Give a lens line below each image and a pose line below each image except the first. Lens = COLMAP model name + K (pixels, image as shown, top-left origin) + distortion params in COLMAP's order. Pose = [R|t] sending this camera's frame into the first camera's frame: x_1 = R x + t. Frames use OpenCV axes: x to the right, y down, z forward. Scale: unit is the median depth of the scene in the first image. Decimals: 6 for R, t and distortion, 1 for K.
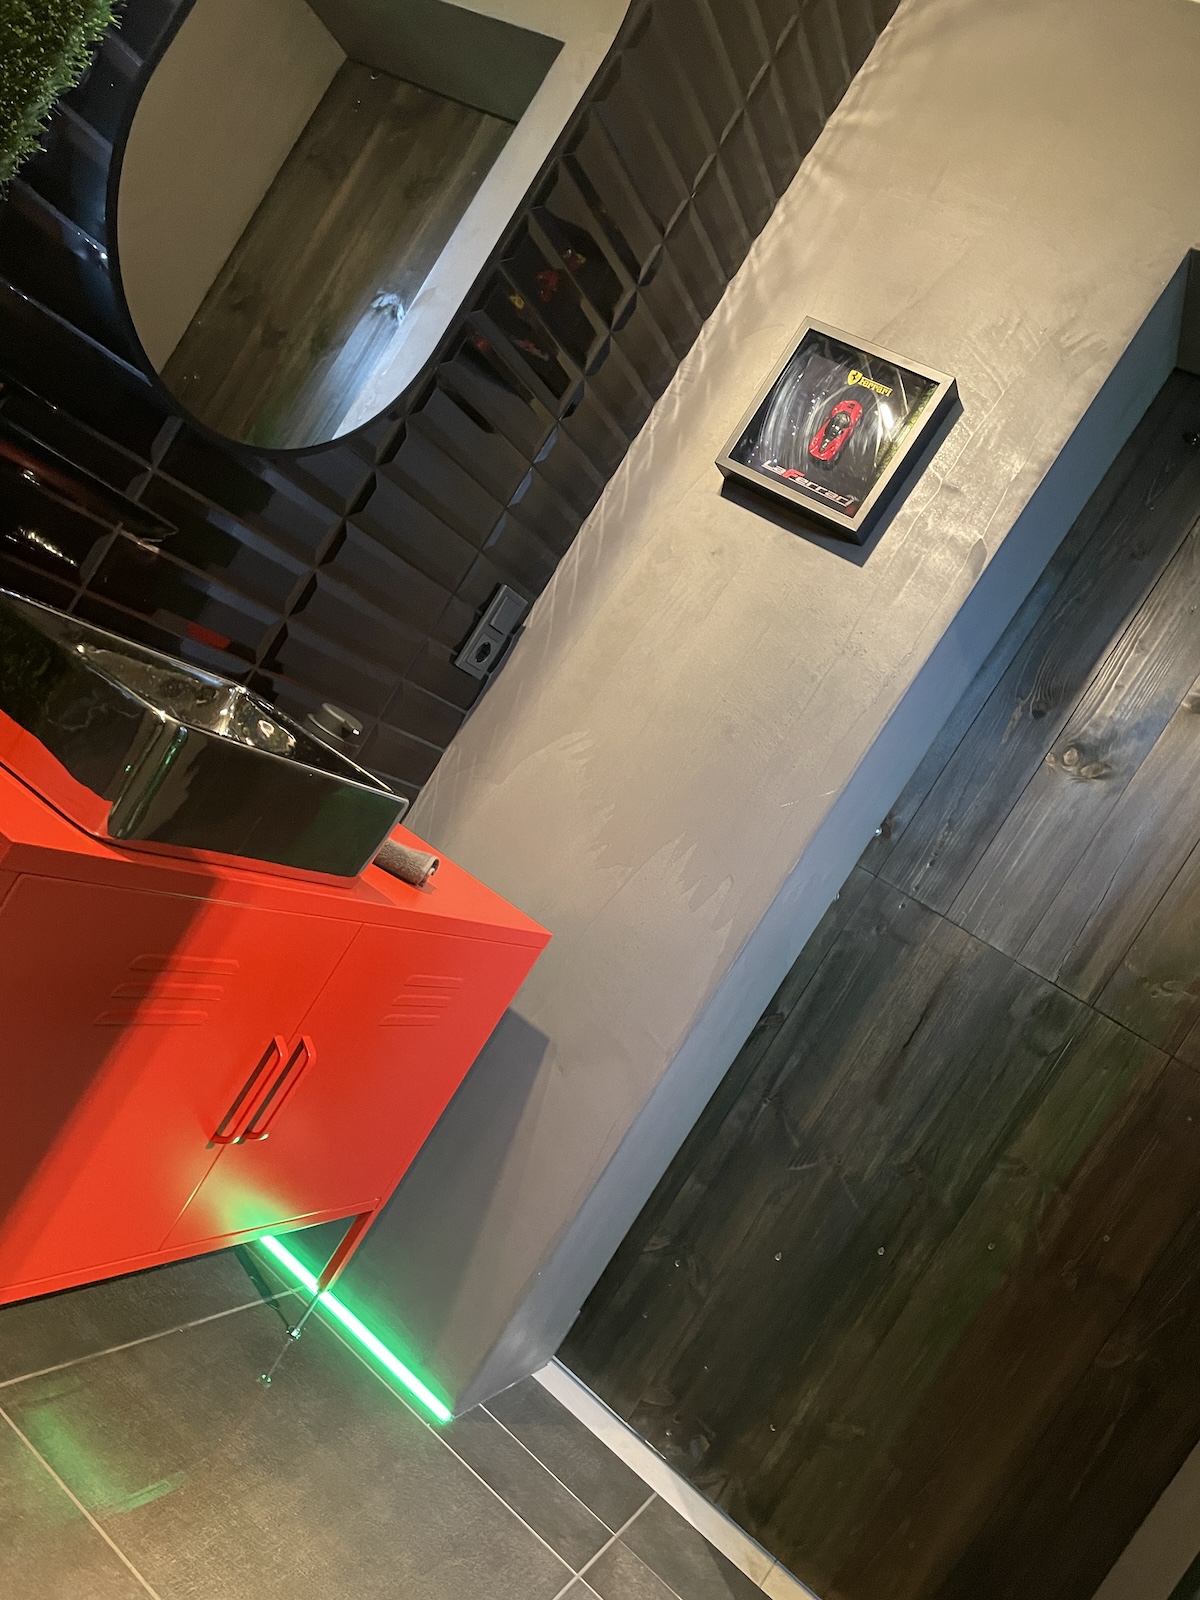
lens RADIAL K [[1209.4, 0, 604.5], [0, 1209.4, 798.2], [0, 0, 1]] dist [0.089449, -0.112366]
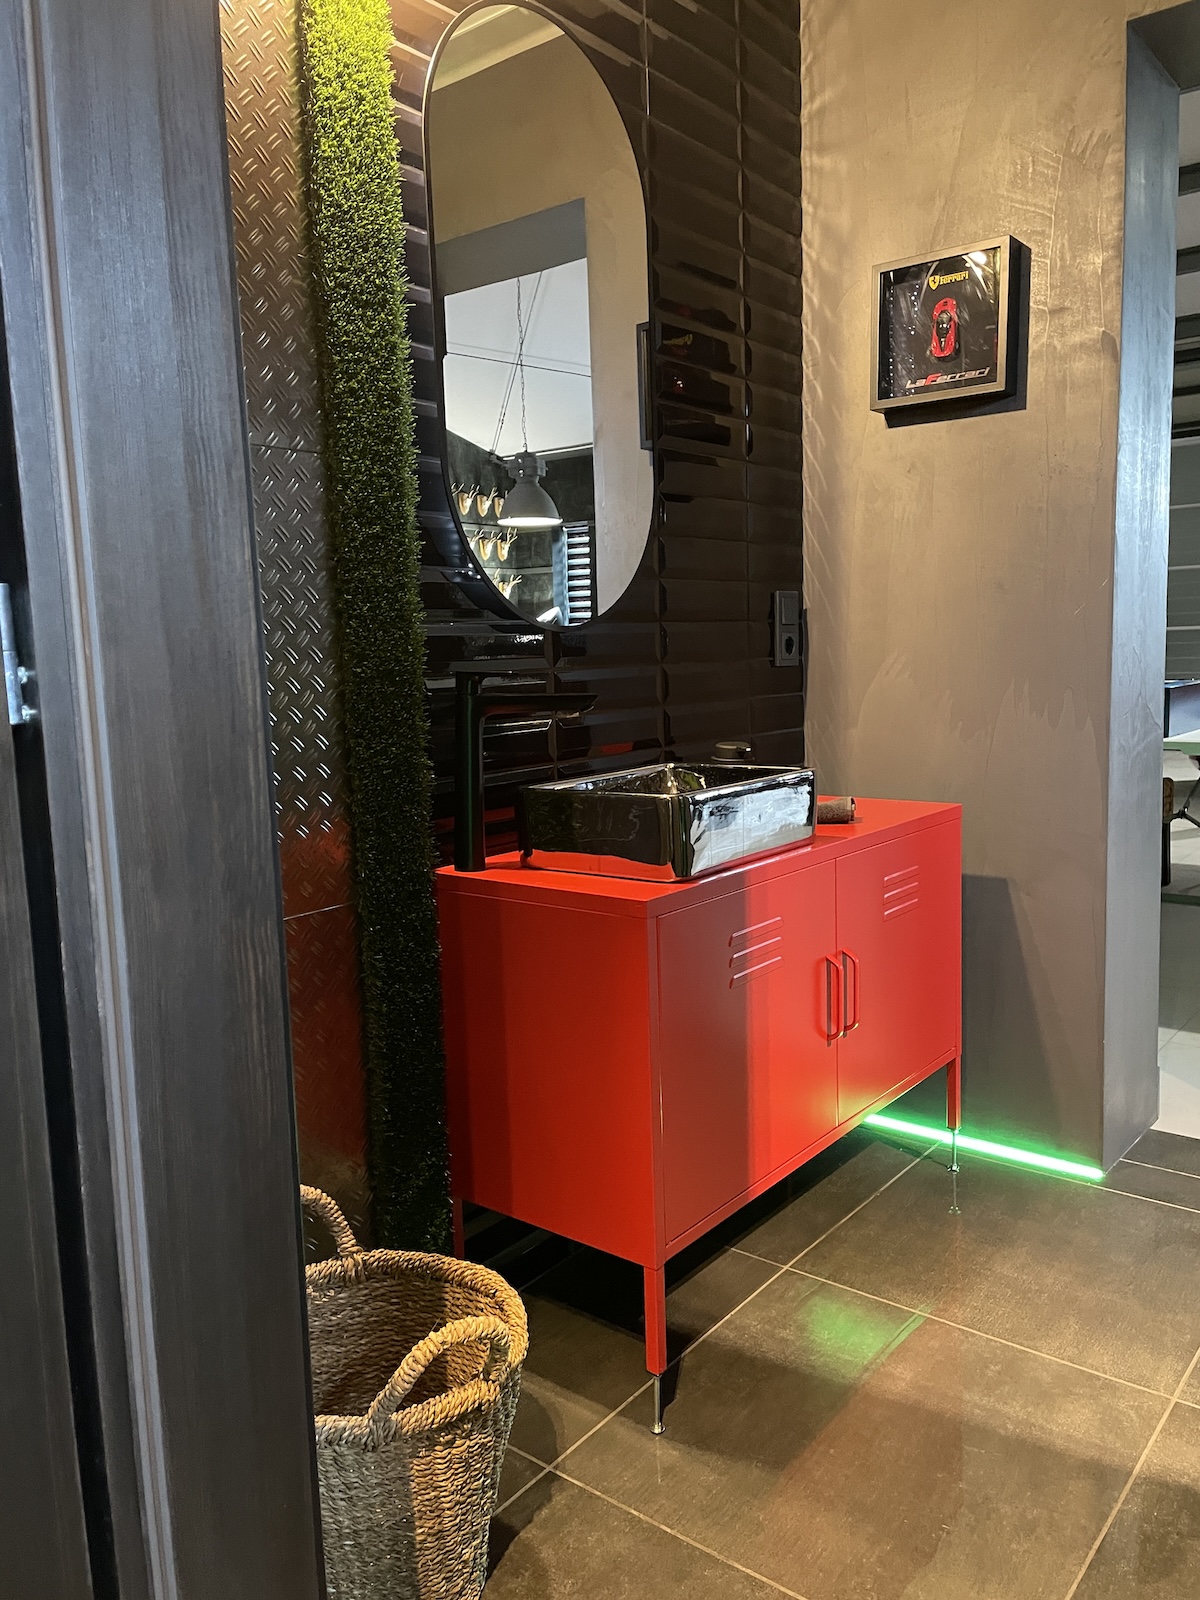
lens RADIAL K [[1209.4, 0, 605.8], [0, 1209.4, 799.5], [0, 0, 1]] dist [0.089449, -0.112366]
pose [[0.810650, -0.523164, -0.262958, -0.007172], [0.525781, 0.848032, -0.066302, -0.001054], [0.257683, -0.084510, 0.962527, -0.292689]]
